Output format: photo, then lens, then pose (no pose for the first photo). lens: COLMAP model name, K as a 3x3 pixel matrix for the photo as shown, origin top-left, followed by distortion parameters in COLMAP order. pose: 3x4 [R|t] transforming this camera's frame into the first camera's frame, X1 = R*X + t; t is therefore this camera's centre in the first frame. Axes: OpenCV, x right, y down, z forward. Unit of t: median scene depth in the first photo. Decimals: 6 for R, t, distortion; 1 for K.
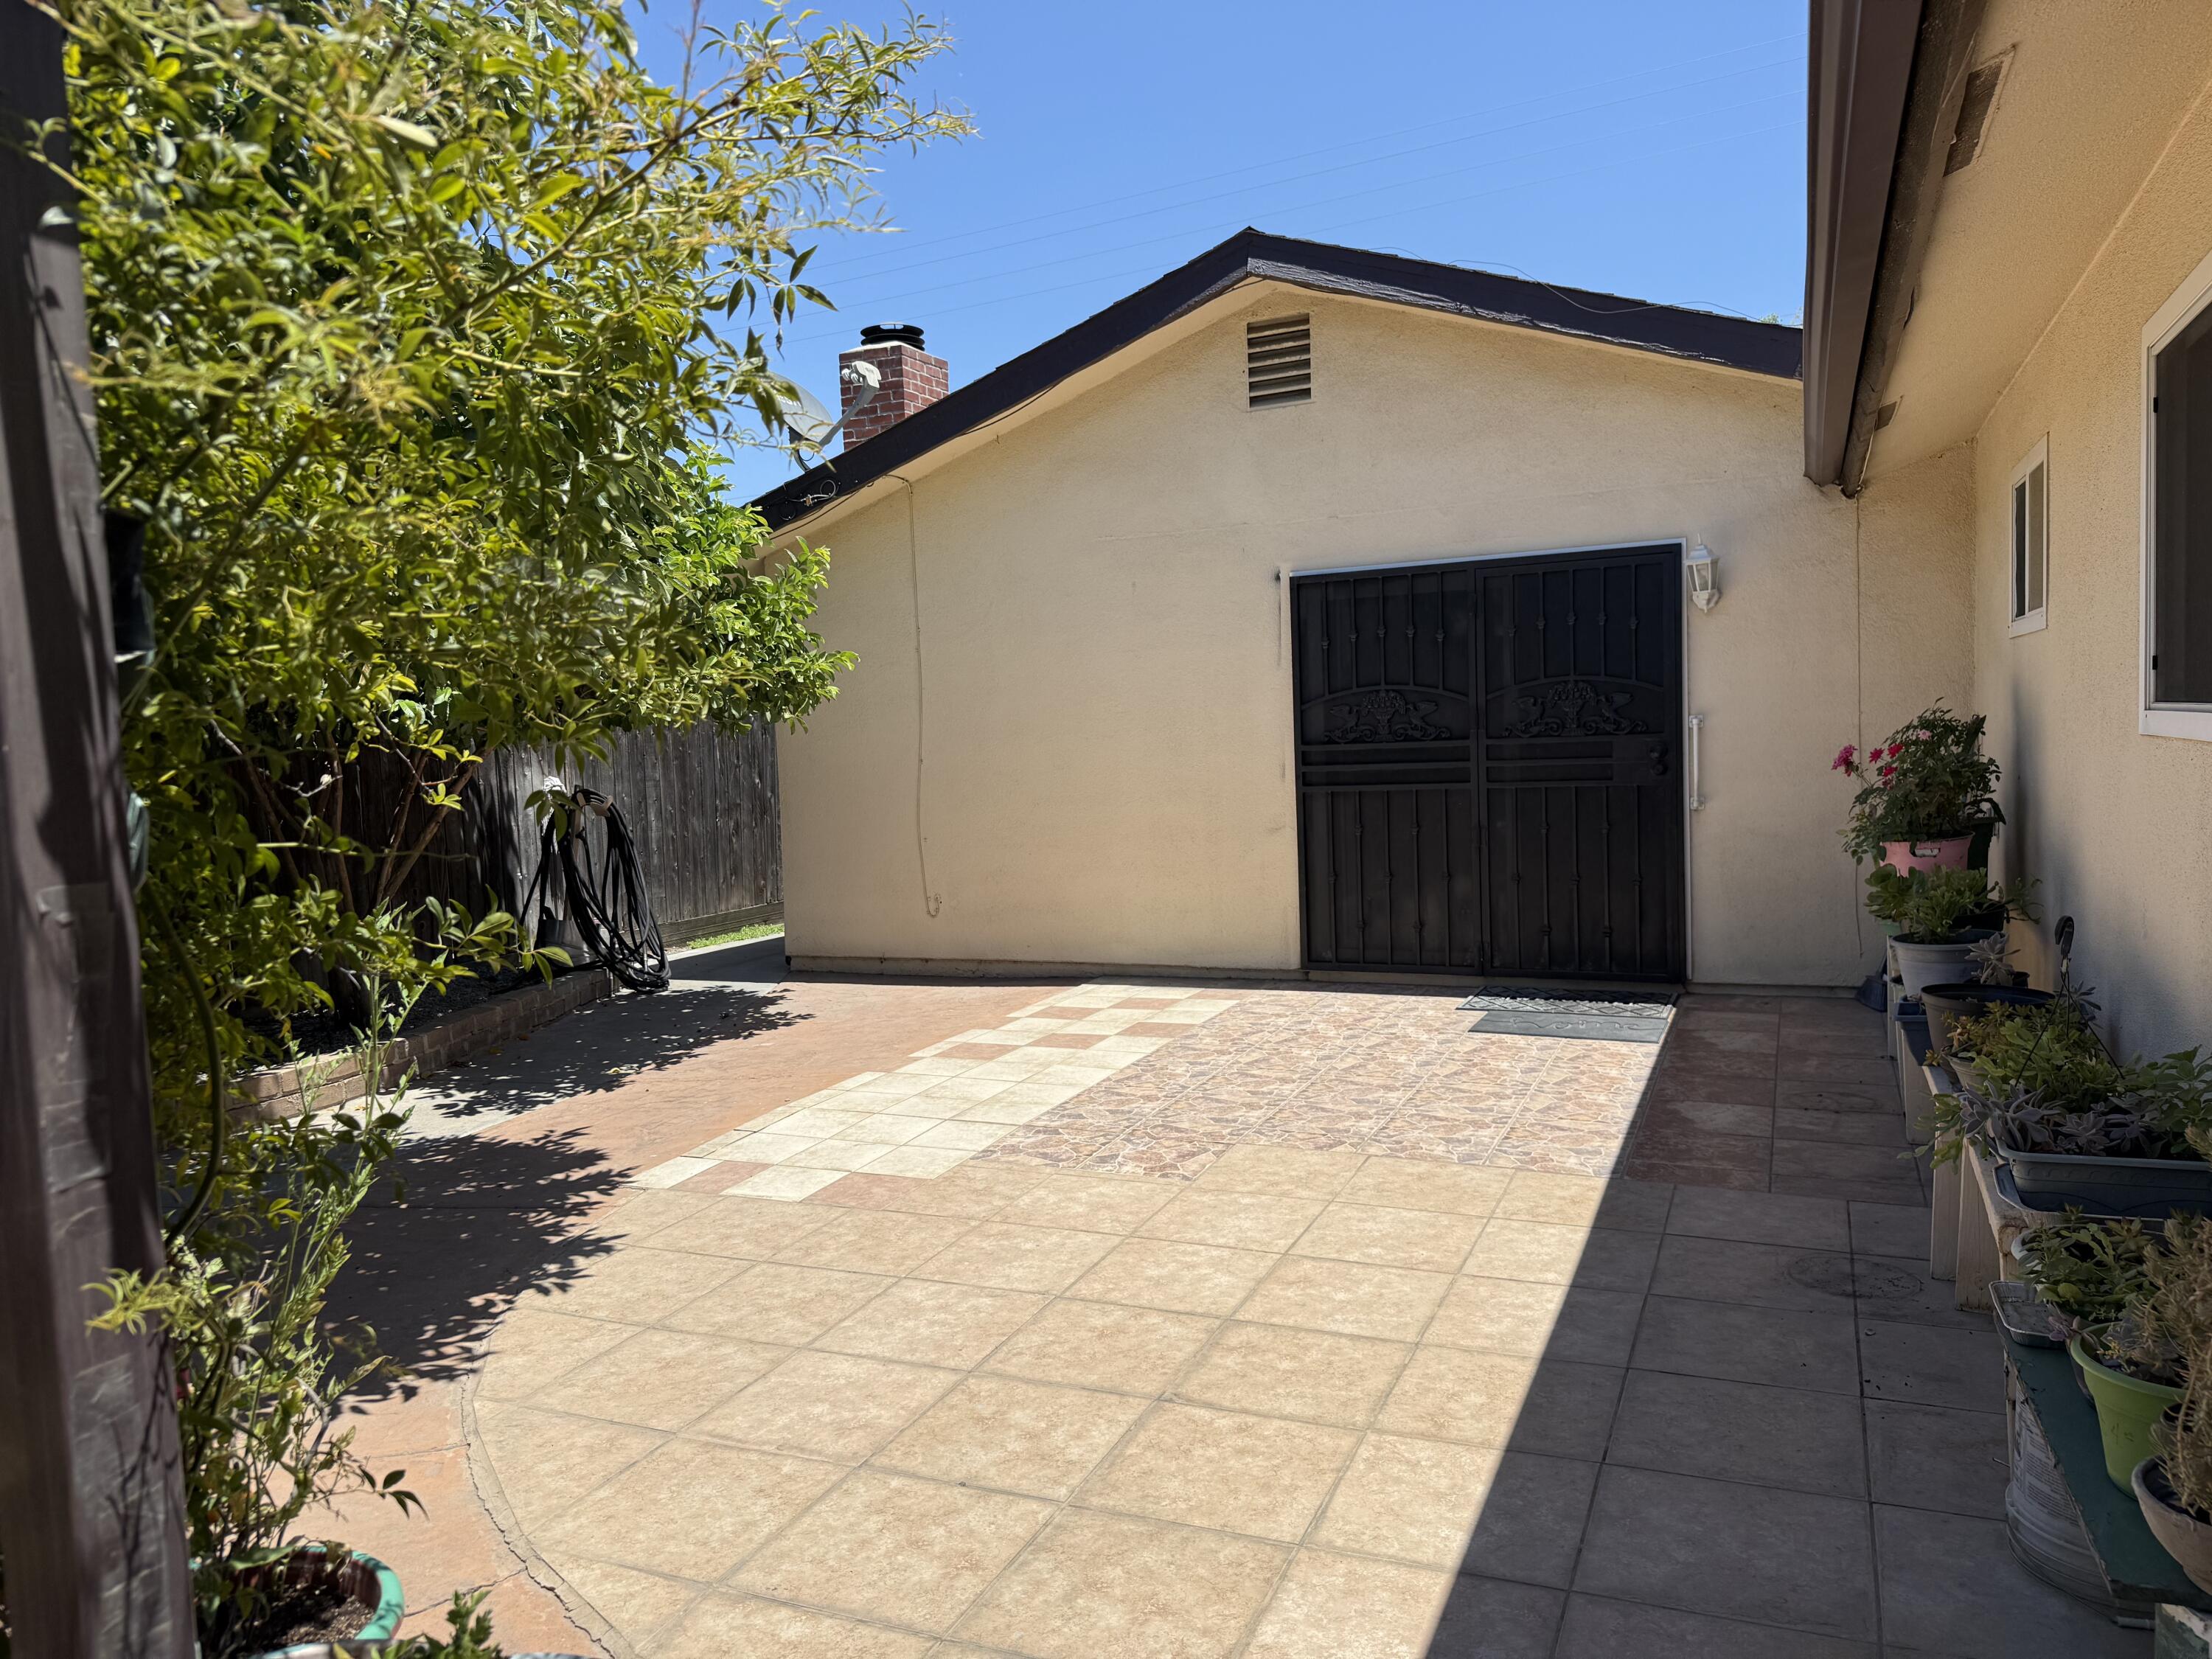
lens RADIAL K [[1516.8, 0, 1103.6], [0, 1516.8, 837.0], [0, 0, 1]] dist [-0.003473, -0.020933]
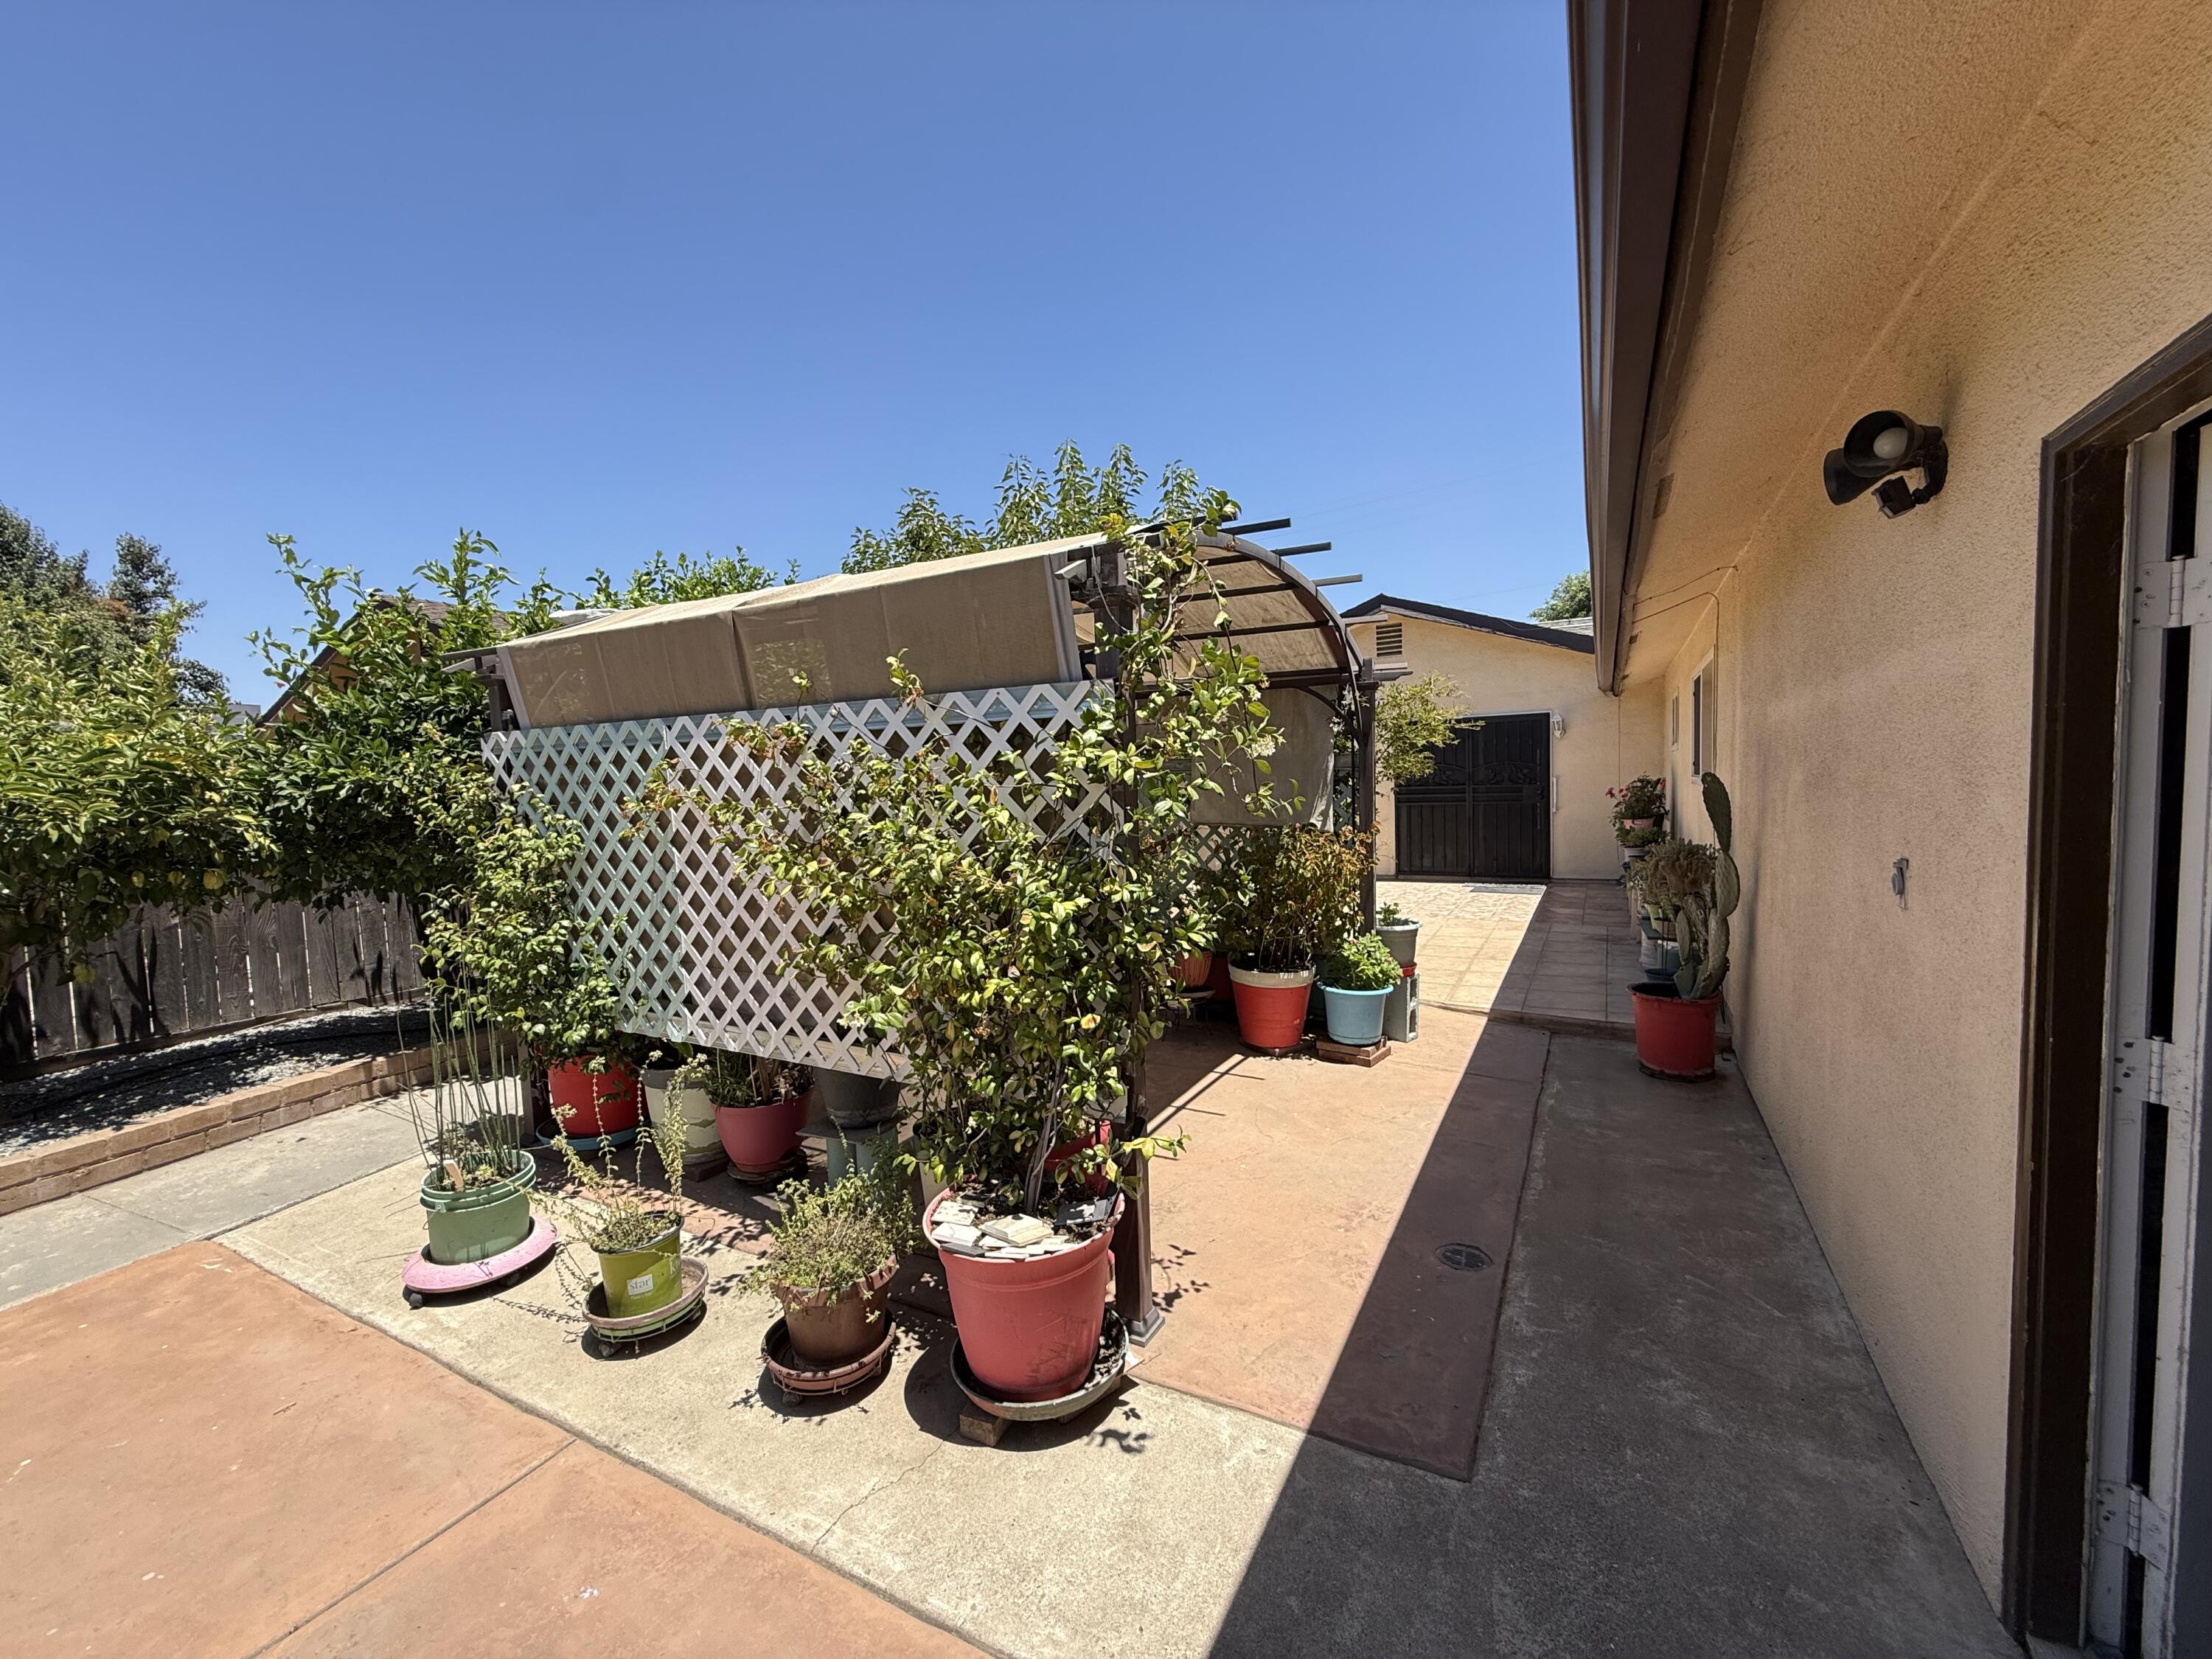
lens RADIAL K [[893.2, 0, 1101.1], [0, 893.2, 823.2], [0, 0, 1]] dist [0.003019, 0.000138]
pose [[0.996362, 0.016371, -0.083633, -0.256300], [-0.018497, 0.999524, -0.024703, 0.050745], [0.083189, 0.026160, 0.996190, -0.593230]]
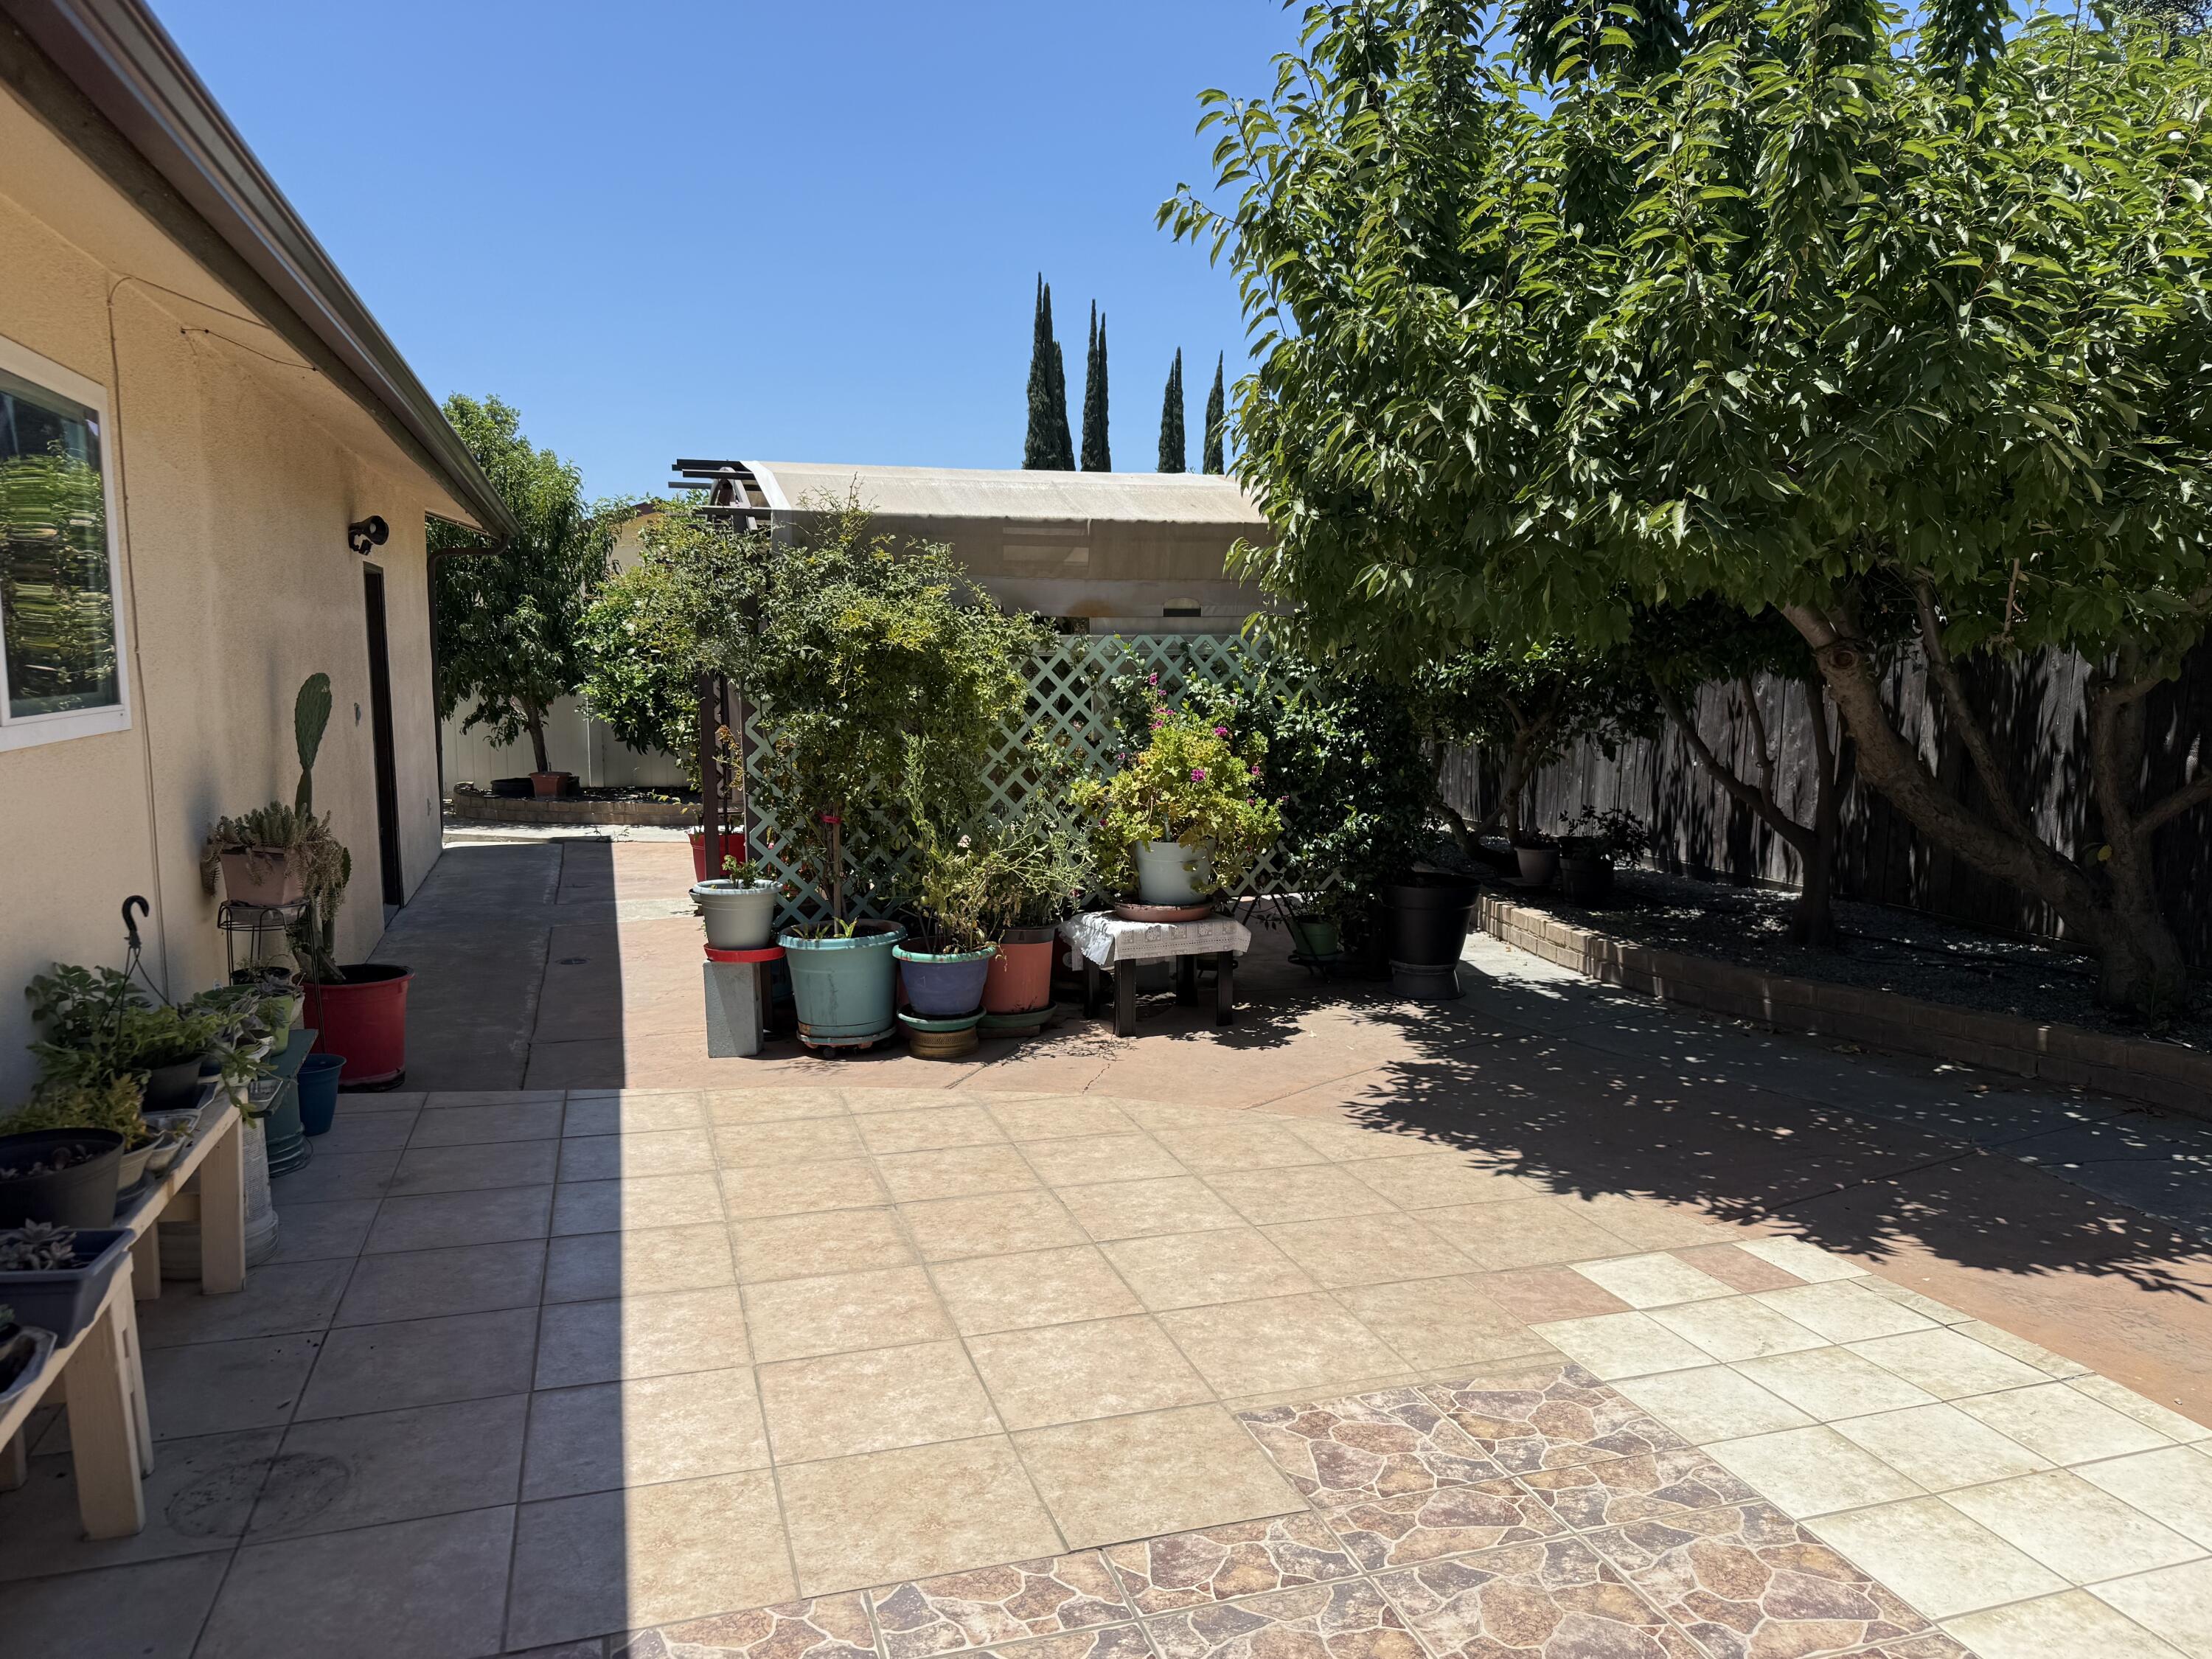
lens RADIAL K [[1516.8, 0, 1101.5], [0, 1516.8, 824.1], [0, 0, 1]] dist [-0.003473, -0.020933]
pose [[-0.739239, 0.117713, -0.663076, 0.599557], [-0.030868, 0.977648, 0.207971, -0.188088], [0.672735, 0.174208, -0.719082, 1.638087]]
